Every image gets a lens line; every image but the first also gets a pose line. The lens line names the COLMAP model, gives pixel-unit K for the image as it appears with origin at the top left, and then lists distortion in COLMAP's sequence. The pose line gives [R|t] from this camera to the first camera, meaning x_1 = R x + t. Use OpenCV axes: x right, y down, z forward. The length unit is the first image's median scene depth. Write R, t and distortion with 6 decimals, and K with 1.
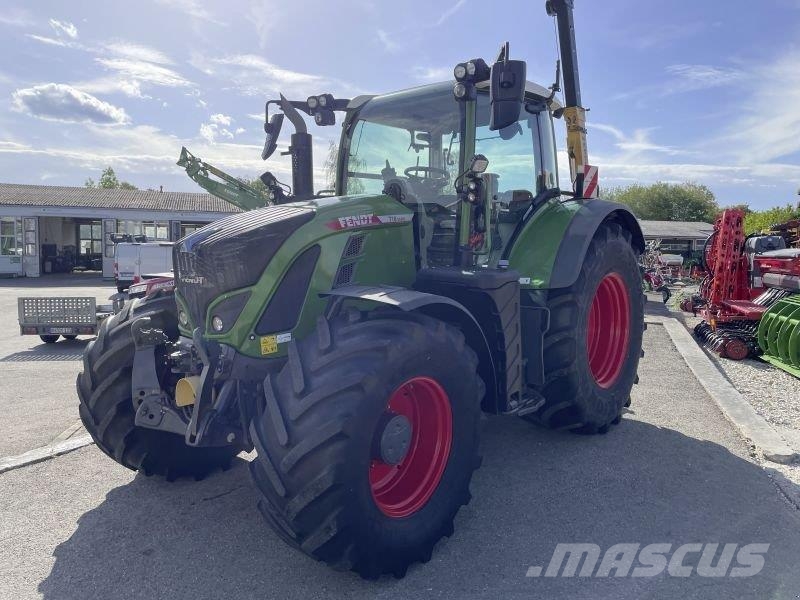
lens RADIAL K [[606.3, 0, 384.3], [0, 606.3, 299.3], [0, 0, 1]] dist [0.054494, -0.055561]
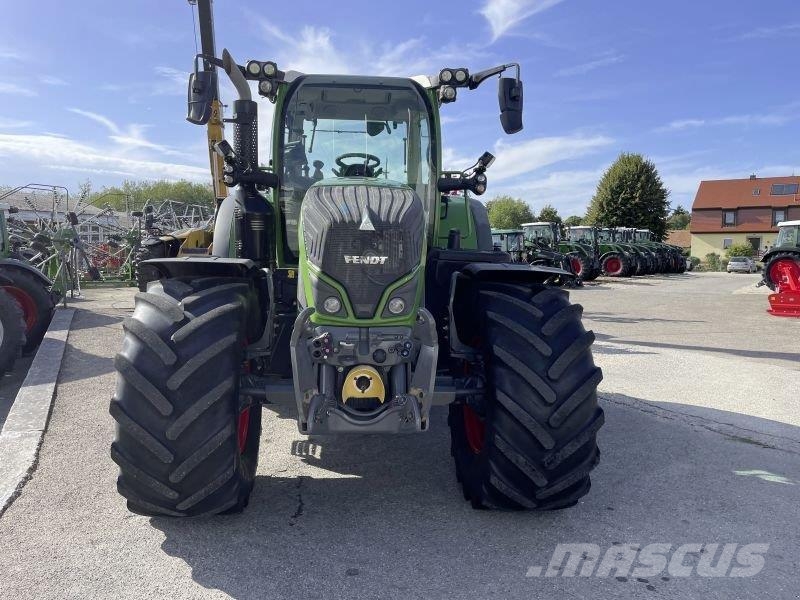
lens RADIAL K [[603.4, 0, 392.5], [0, 603.4, 301.1], [0, 0, 1]] dist [0.073238, -0.087226]
pose [[0.709563, -0.061504, 0.701953, -0.594800], [0.054602, 0.997987, 0.032249, 0.000728], [-0.702524, 0.015446, 0.711493, 0.216295]]
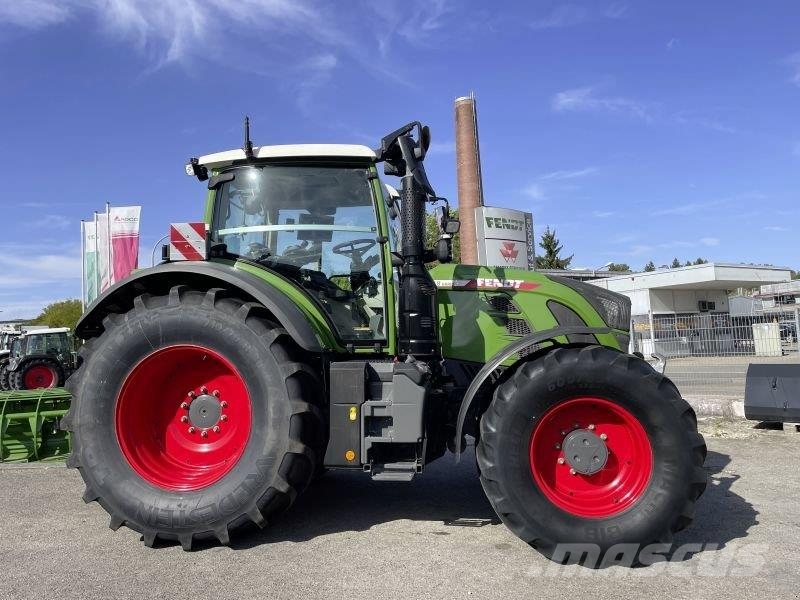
lens RADIAL K [[603.4, 0, 398.9], [0, 603.4, 314.9], [0, 0, 1]] dist [0.073238, -0.087226]
pose [[-0.526615, 0.059386, 0.848027, -0.806429], [0.119264, 0.992852, 0.004534, -0.080610], [-0.841696, 0.103526, -0.529933, 1.426744]]
